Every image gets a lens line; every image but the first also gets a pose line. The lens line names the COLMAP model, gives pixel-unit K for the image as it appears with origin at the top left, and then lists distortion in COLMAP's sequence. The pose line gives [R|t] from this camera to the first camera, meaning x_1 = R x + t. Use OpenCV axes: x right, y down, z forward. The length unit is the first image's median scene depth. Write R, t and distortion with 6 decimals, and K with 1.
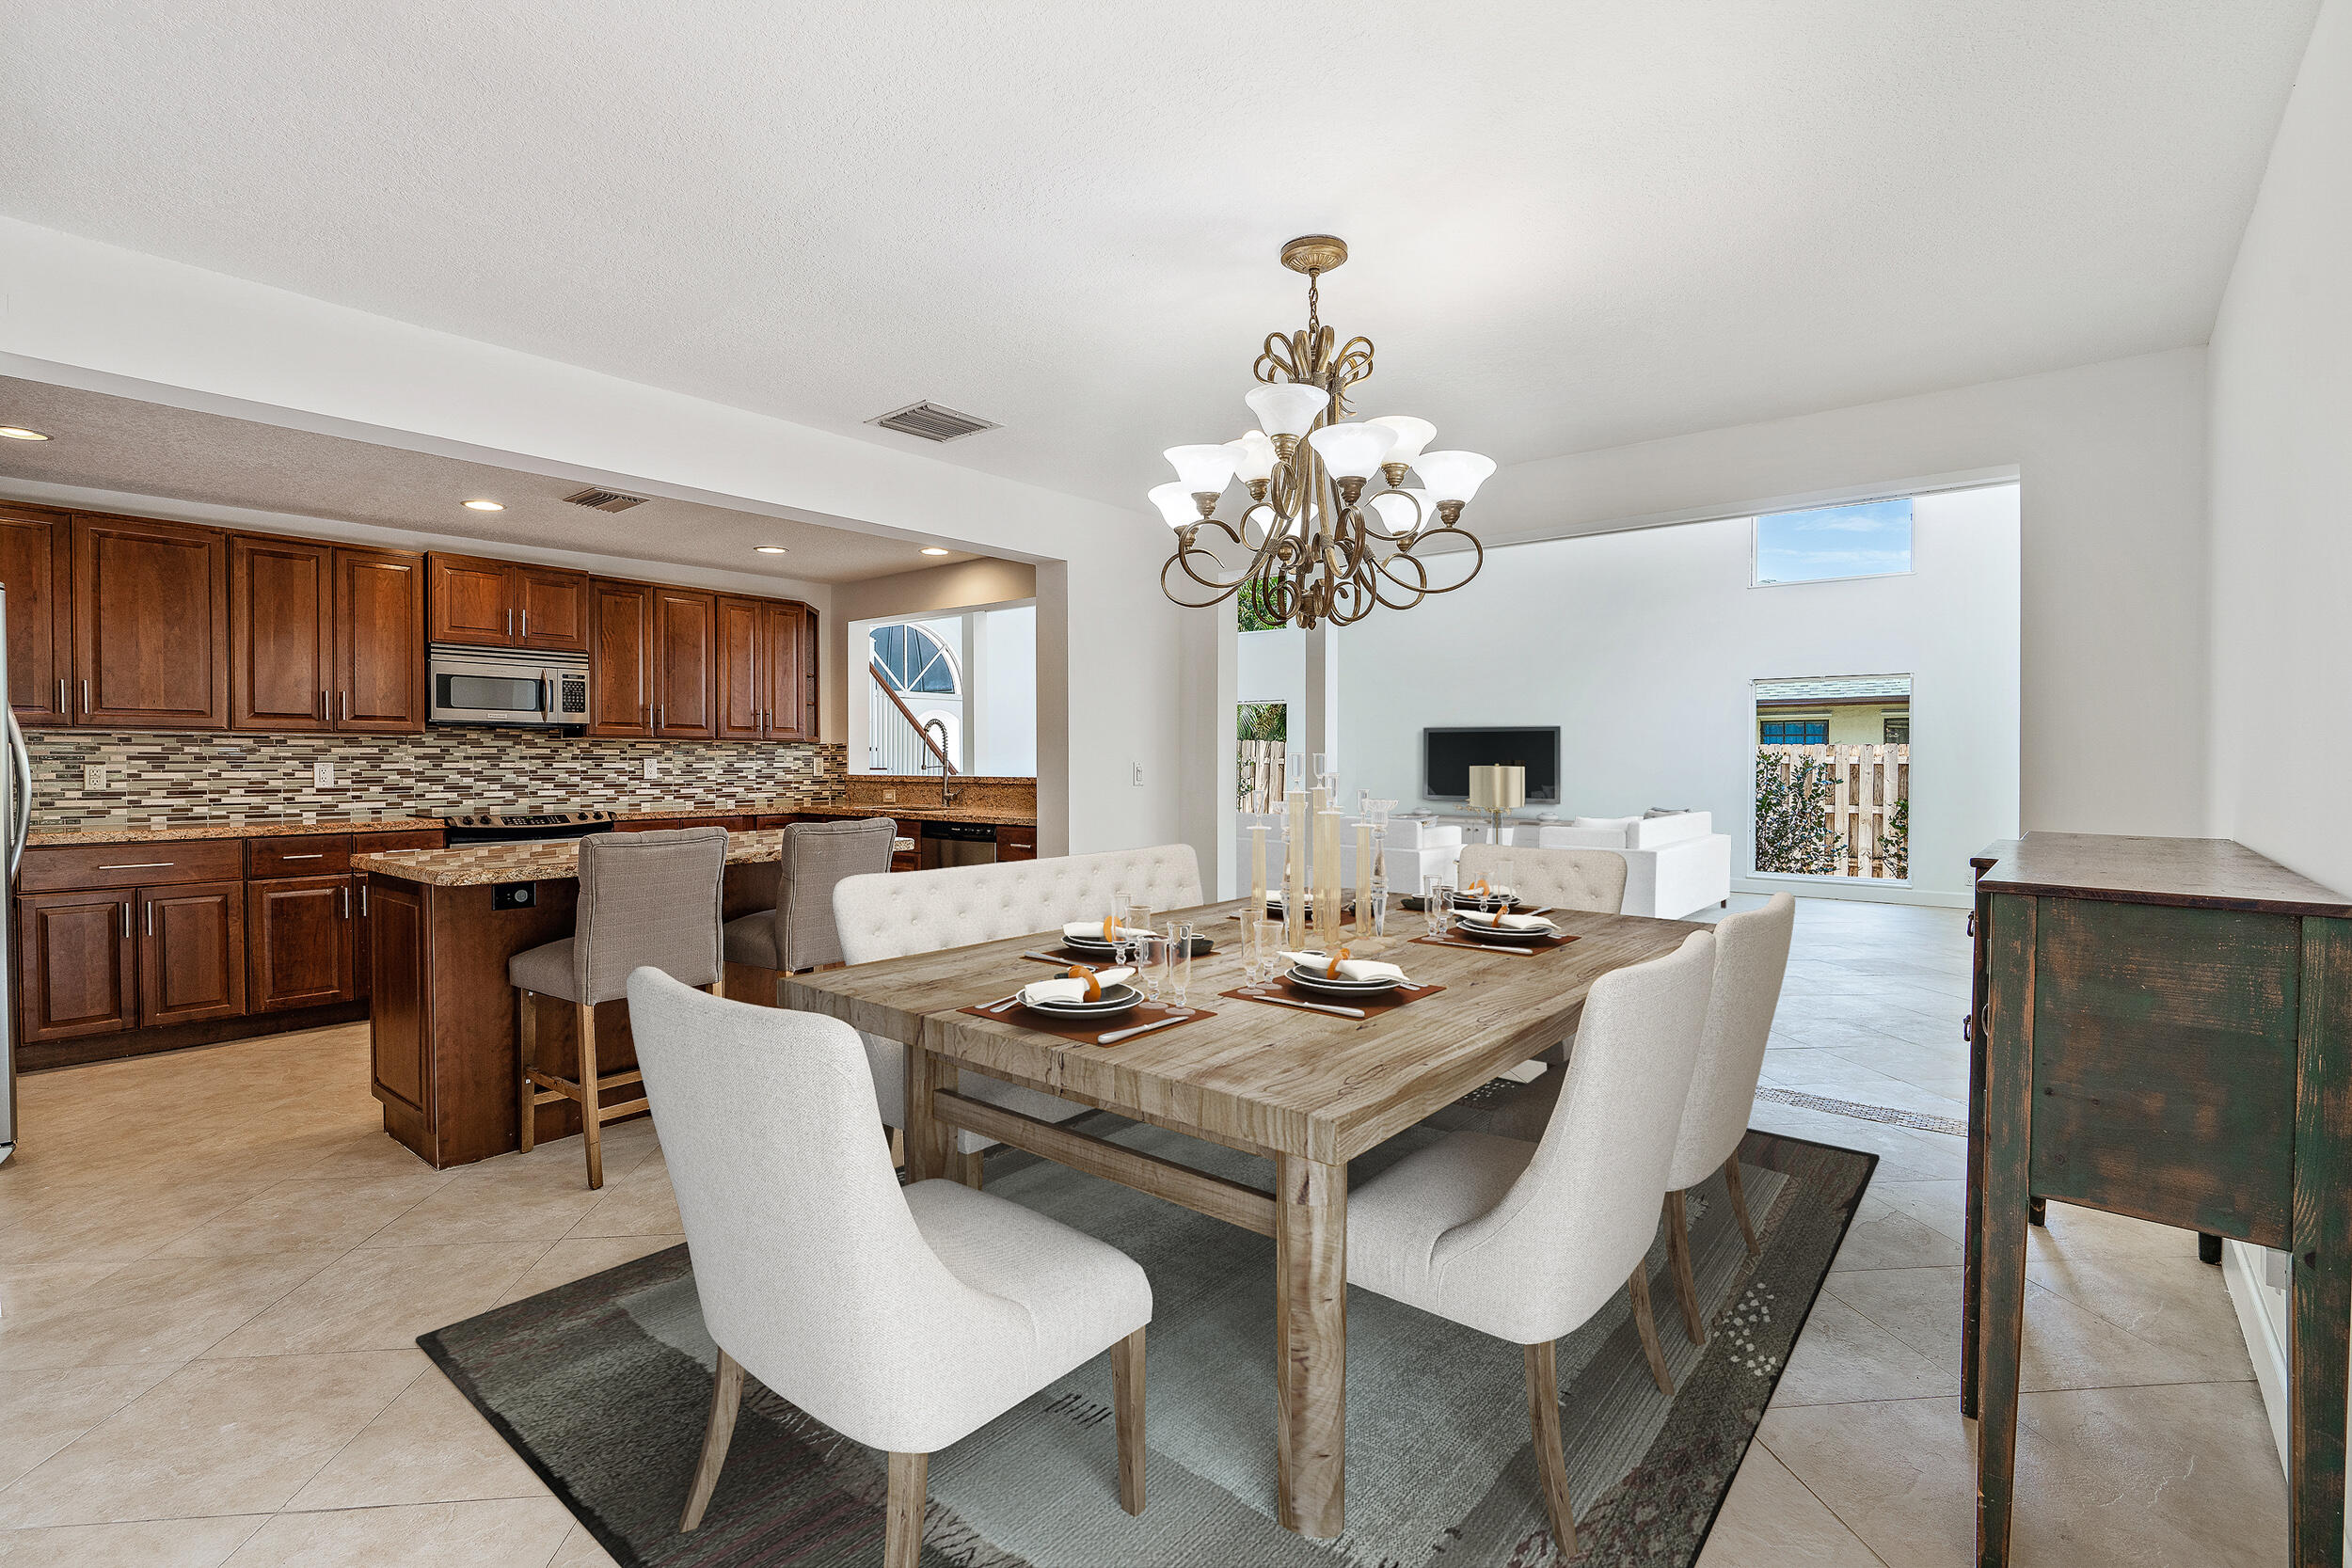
lens RADIAL K [[1074.4, 0, 1144.7], [0, 1074.4, 774.1], [0, 0, 1]] dist [-0.003755, 0.000745]
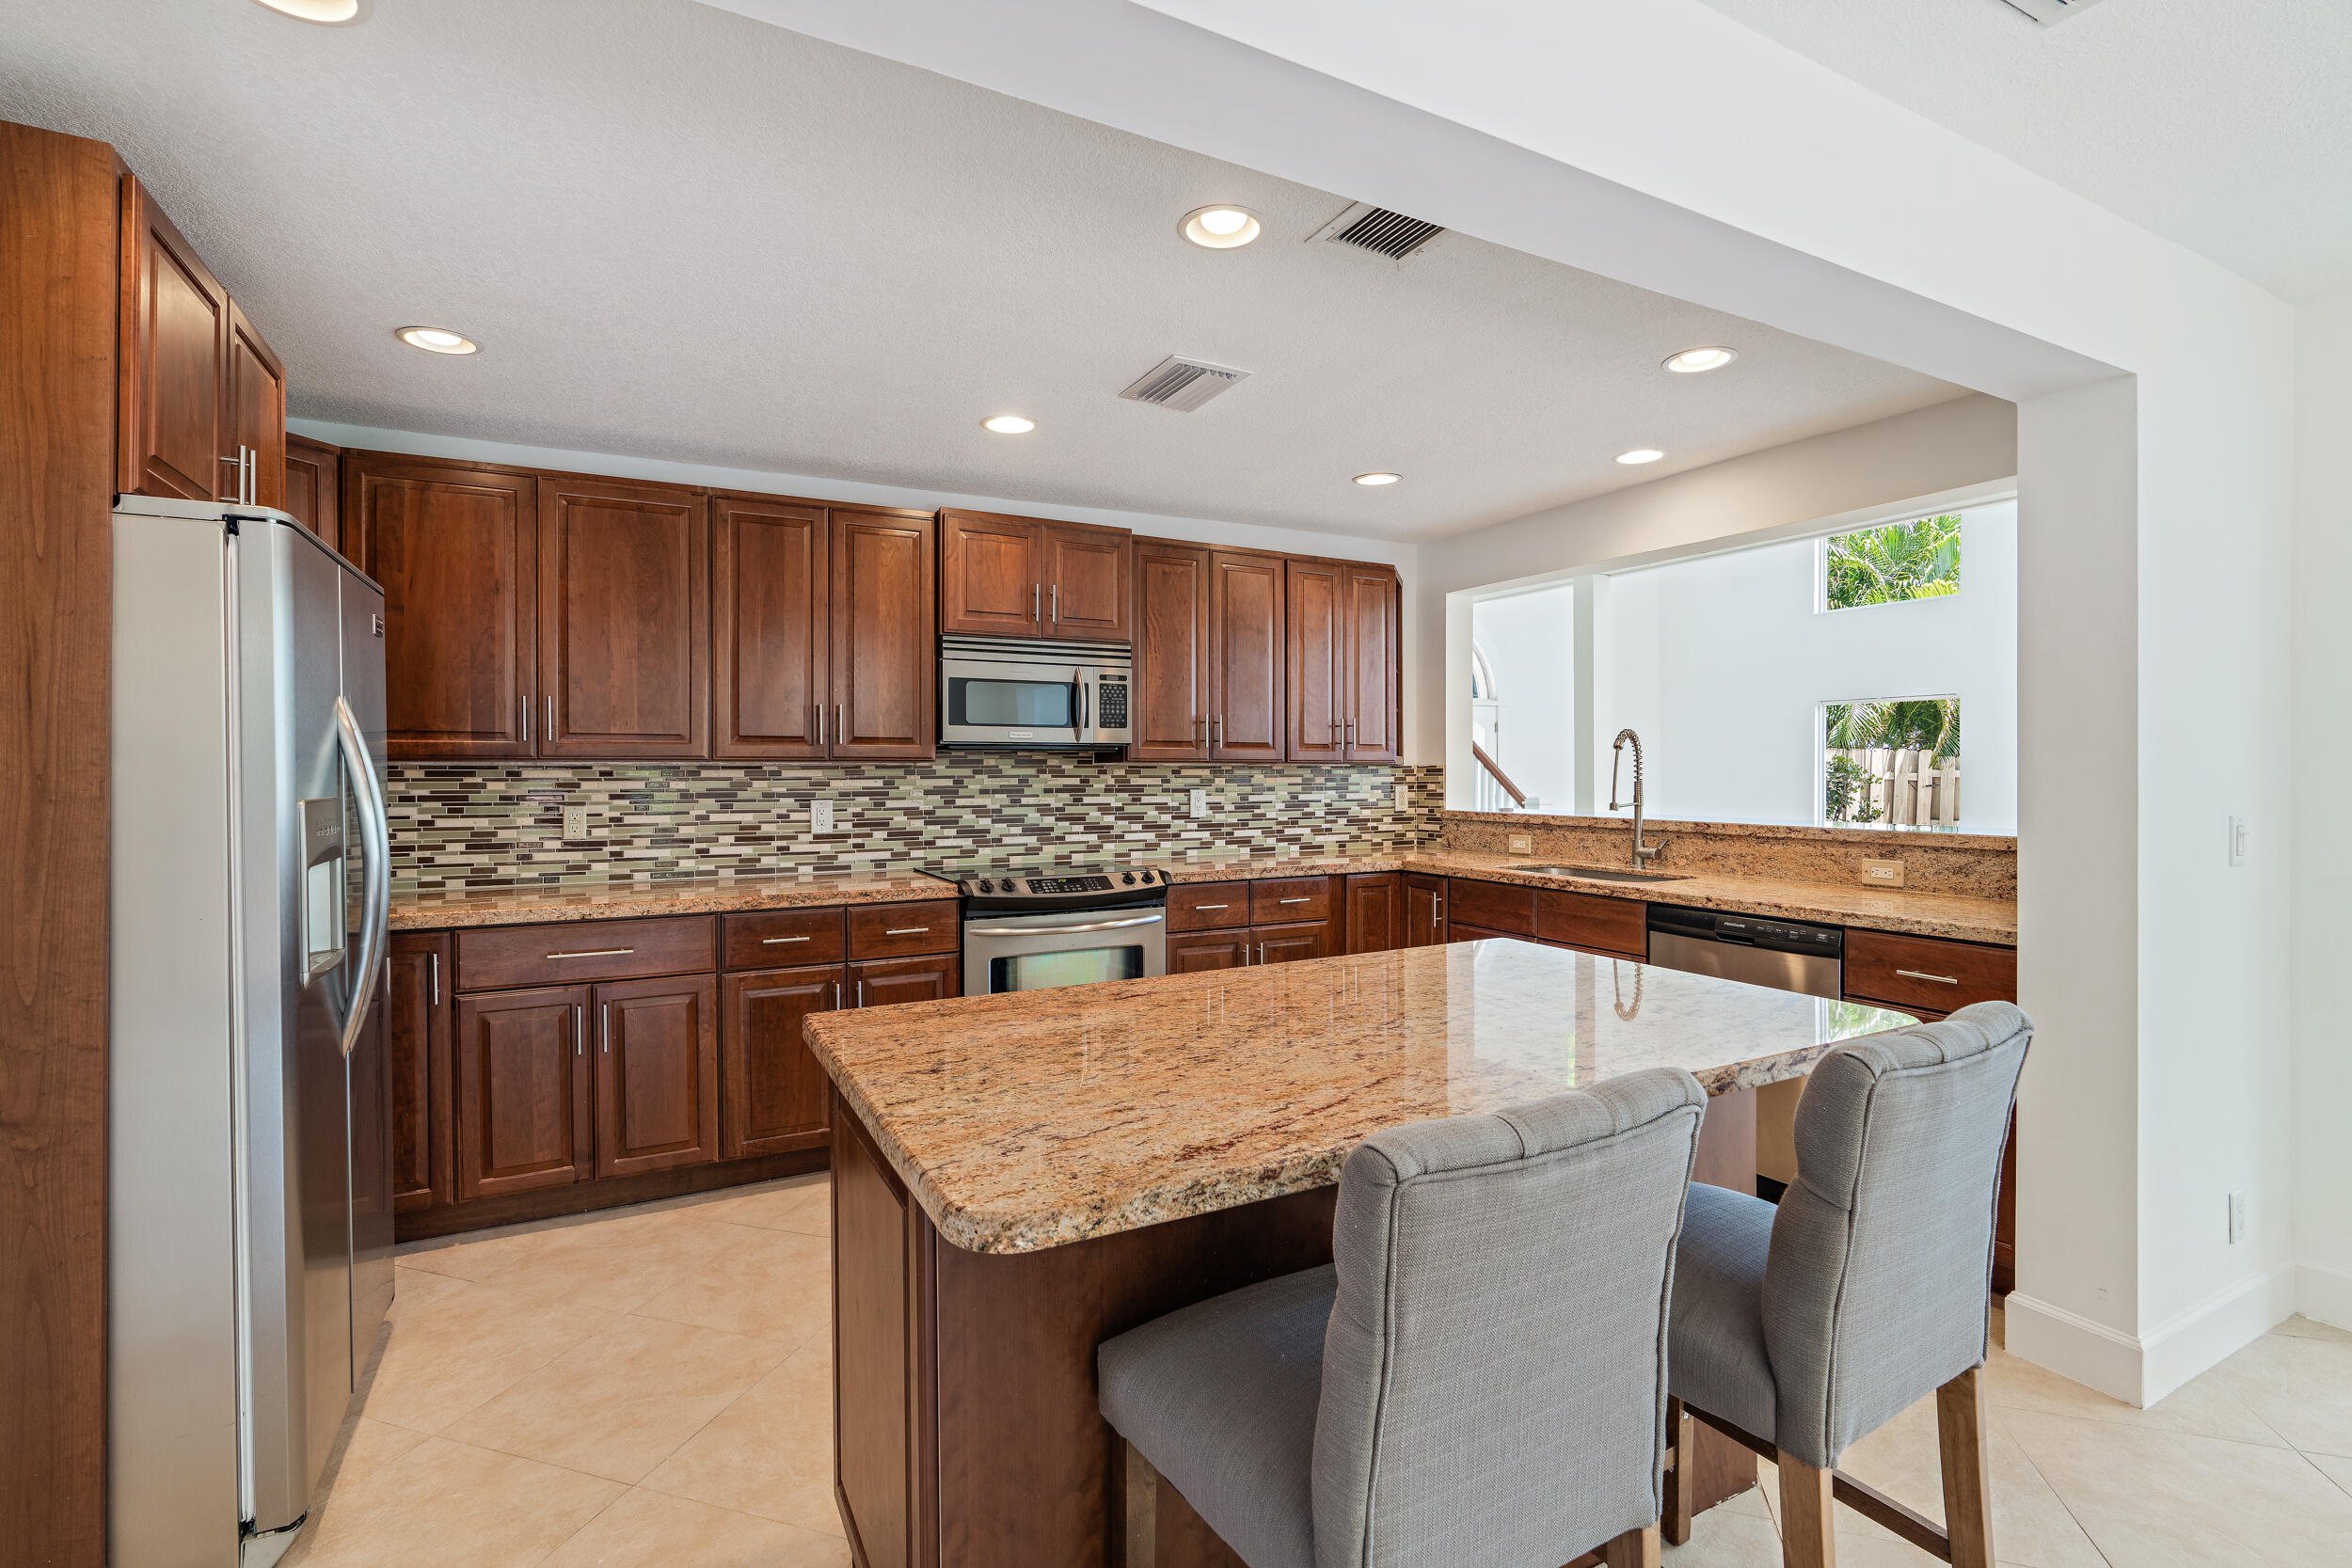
lens RADIAL K [[1022.4, 0, 1132.8], [0, 1022.4, 768.2], [0, 0, 1]] dist [-0.013212, 0.000101]
pose [[0.918772, -0.001930, -0.394784, -0.267069], [-0.003062, 0.999923, -0.012016, -0.024155], [0.394777, 0.012249, 0.918695, 0.405184]]
